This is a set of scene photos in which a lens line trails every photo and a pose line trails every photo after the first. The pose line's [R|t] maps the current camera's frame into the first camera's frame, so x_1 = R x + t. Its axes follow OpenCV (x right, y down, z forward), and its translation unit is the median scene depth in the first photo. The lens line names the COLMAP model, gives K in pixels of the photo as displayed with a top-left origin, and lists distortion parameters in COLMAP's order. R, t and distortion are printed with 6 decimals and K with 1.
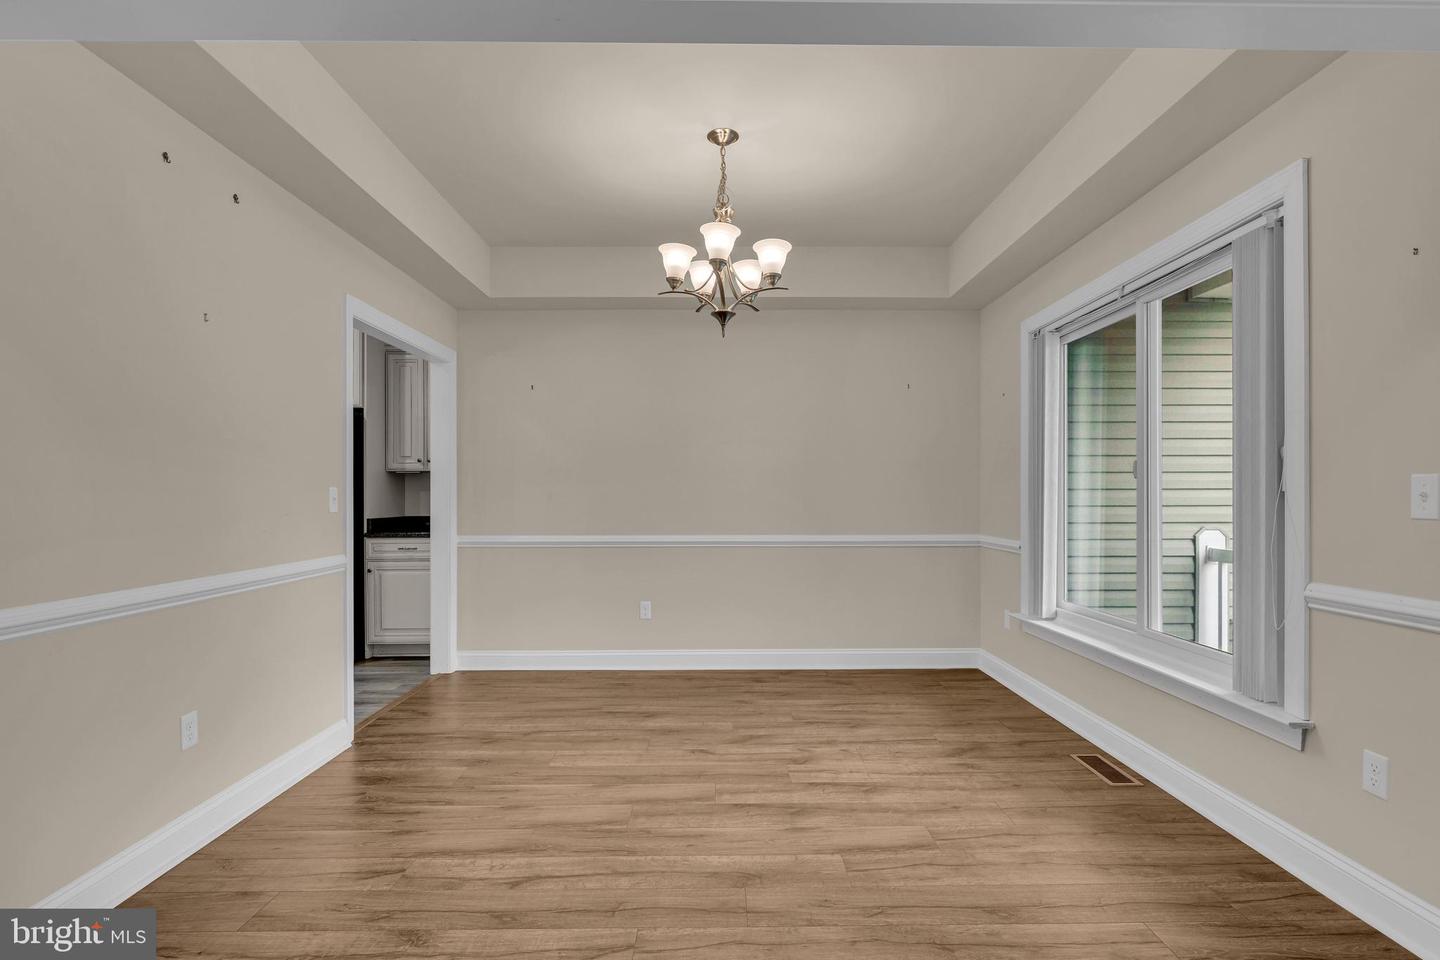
lens RADIAL K [[689.5, 0, 723.0], [0, 689.5, 491.8], [0, 0, 1]] dist [-0.002888, -0.001524]
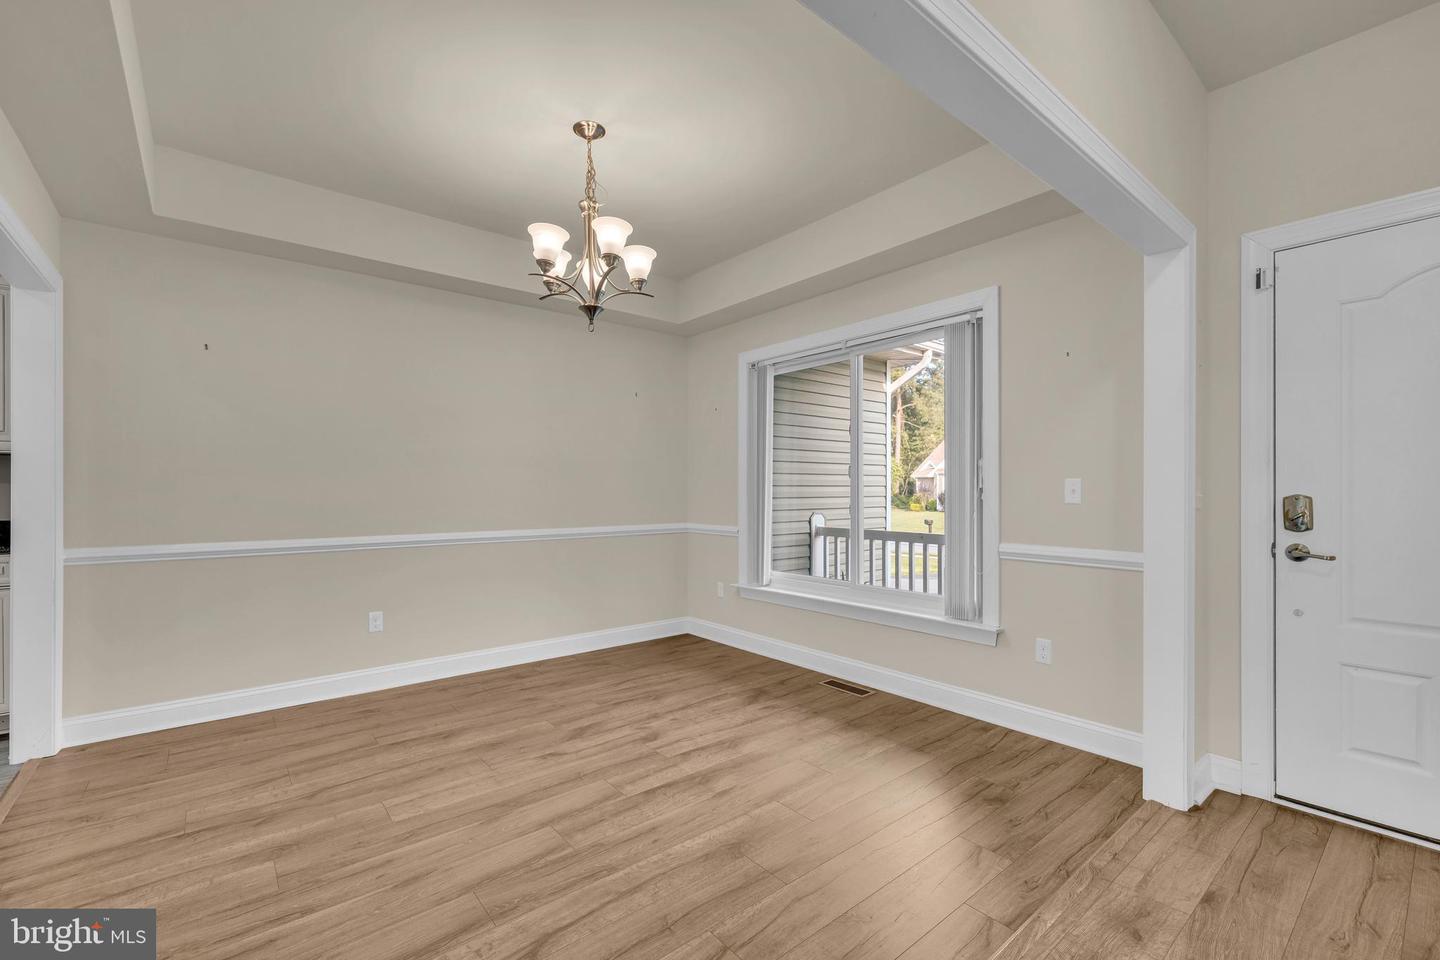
lens RADIAL K [[615.1, 0, 722.2], [0, 615.1, 485.2], [0, 0, 1]] dist [0.001001, -0.000389]
pose [[0.777253, 0.006178, 0.629157, -0.406546], [-0.003879, 0.999980, -0.005027, 0.002282], [-0.629176, 0.001467, 0.777262, 0.187408]]
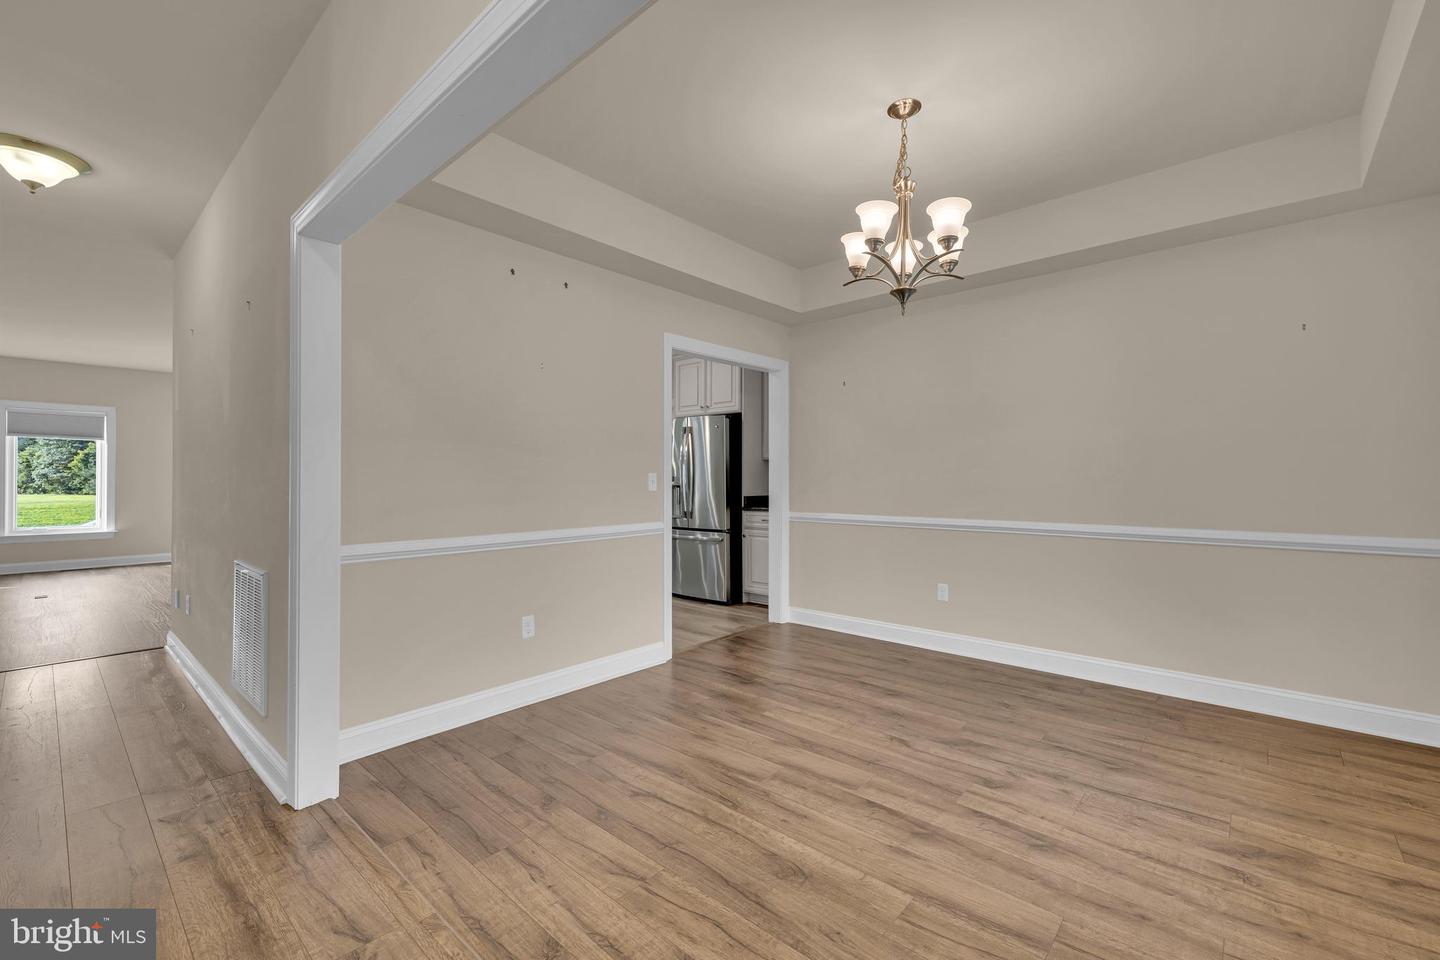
lens RADIAL K [[596.6, 0, 725.6], [0, 596.6, 472.0], [0, 0, 1]] dist [0.002010, -0.000165]
pose [[0.743356, -0.006930, -0.668860, 0.368783], [0.003974, 0.999974, -0.005943, -0.001445], [0.668884, 0.001760, 0.743365, 0.211350]]
